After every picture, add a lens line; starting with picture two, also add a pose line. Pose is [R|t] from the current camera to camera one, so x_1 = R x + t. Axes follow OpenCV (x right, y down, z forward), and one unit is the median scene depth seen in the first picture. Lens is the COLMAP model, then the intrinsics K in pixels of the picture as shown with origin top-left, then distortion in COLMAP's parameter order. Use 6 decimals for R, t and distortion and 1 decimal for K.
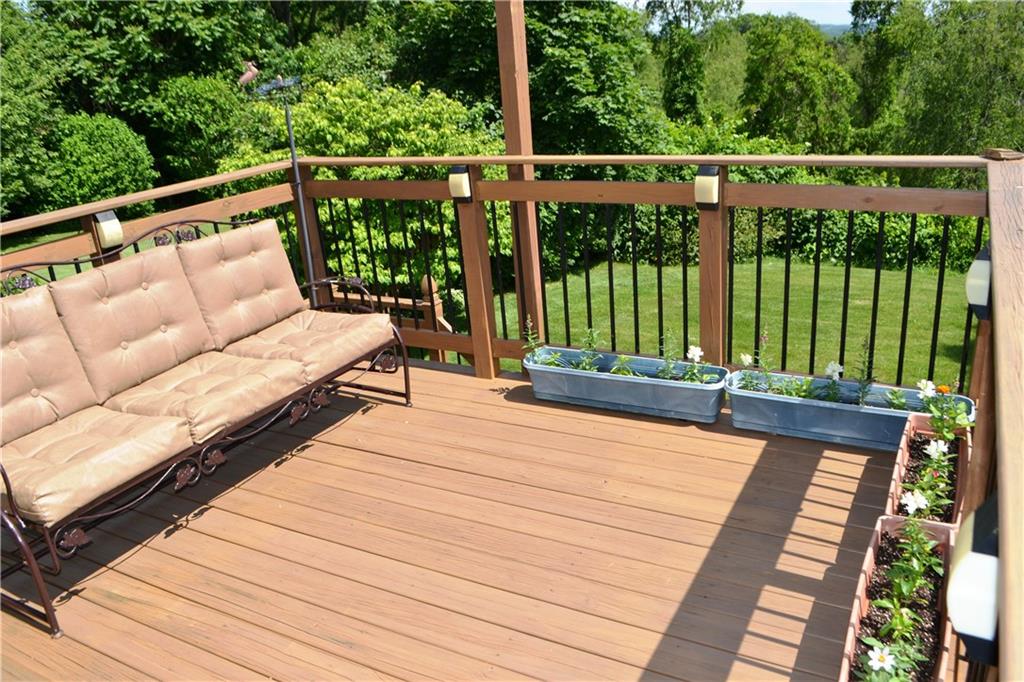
lens RADIAL K [[818.3, 0, 516.8], [0, 818.3, 353.3], [0, 0, 1]] dist [-0.077122, 0.009861]
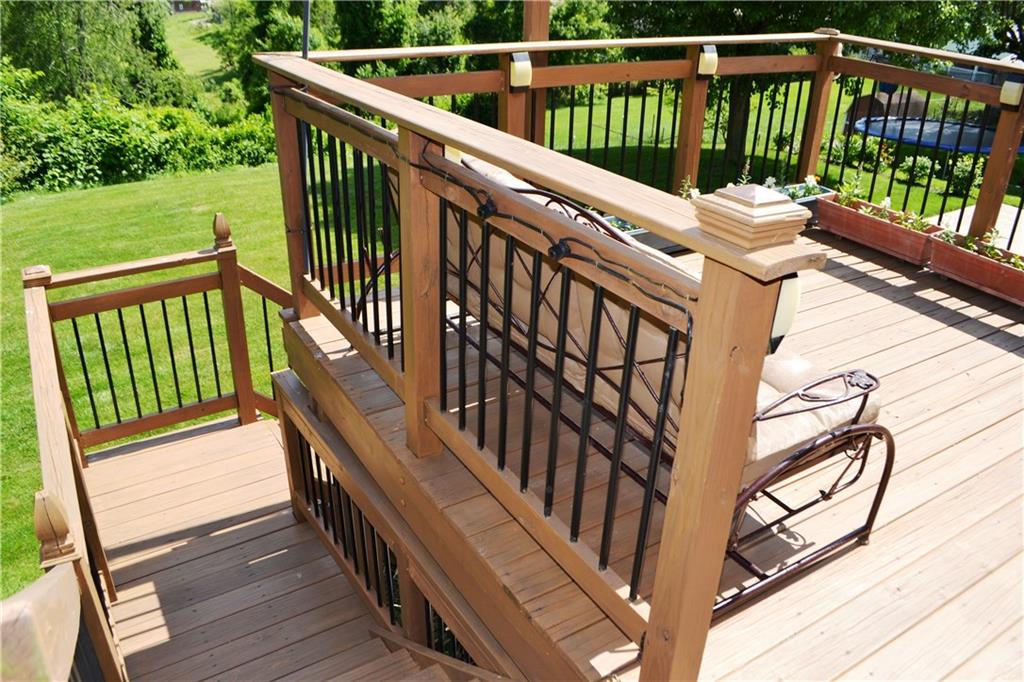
lens RADIAL K [[818.3, 0, 516.8], [0, 818.3, 353.3], [0, 0, 1]] dist [-0.077122, 0.009861]
pose [[0.472736, -0.325345, 0.818945, -1.471615], [0.240923, 0.941658, 0.235023, -0.190729], [-0.847630, 0.086199, 0.523538, 0.798166]]
